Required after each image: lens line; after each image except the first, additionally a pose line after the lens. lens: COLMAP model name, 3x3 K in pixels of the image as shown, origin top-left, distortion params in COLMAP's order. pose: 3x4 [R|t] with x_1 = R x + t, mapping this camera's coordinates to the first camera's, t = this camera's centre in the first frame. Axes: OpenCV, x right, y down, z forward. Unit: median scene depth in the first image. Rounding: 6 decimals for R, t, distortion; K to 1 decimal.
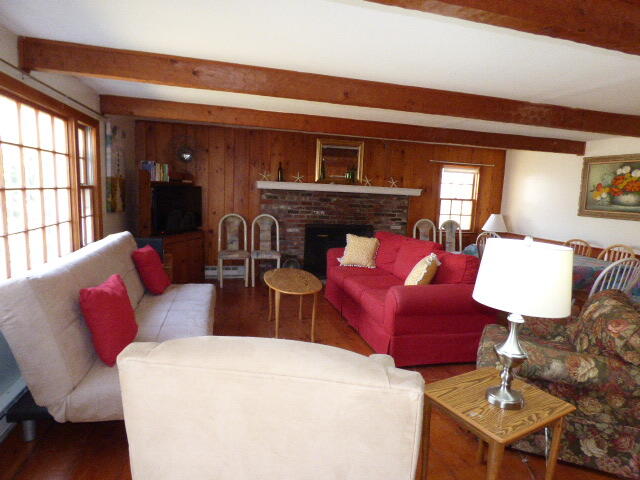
lens RADIAL K [[398.9, 0, 324.0], [0, 398.9, 238.5], [0, 0, 1]] dist [-0.006831, -0.005180]
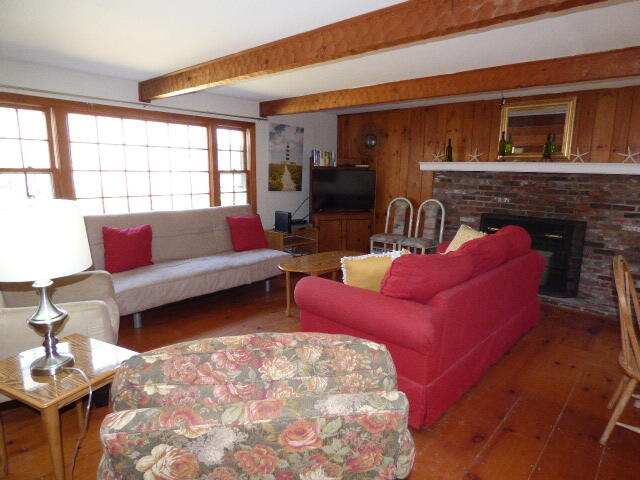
lens RADIAL K [[390.7, 0, 310.1], [0, 390.7, 241.0], [0, 0, 1]] dist [-0.028021, -0.003052]
pose [[0.535938, 0.115823, -0.836275, 0.465667], [-0.093183, 0.992608, 0.077757, -0.009445], [0.839099, 0.036254, 0.542769, 0.298765]]
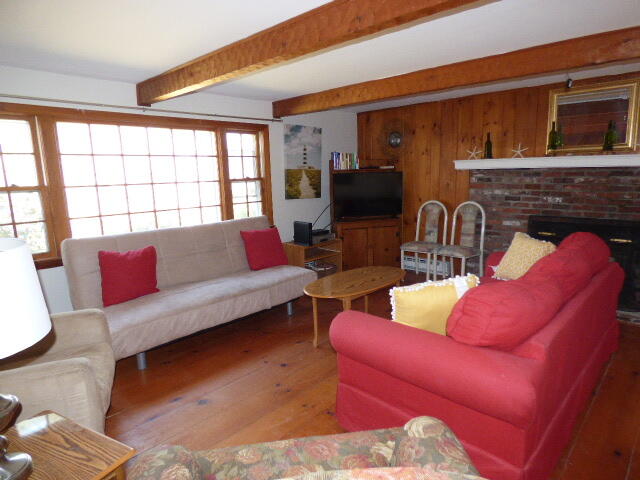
lens RADIAL K [[390.7, 0, 310.1], [0, 390.7, 241.0], [0, 0, 1]] dist [-0.028021, -0.003052]
pose [[0.510059, 0.091462, -0.855263, 0.375538], [-0.055256, 0.995761, 0.073533, -0.021688], [0.858363, 0.009752, 0.512950, 0.330898]]
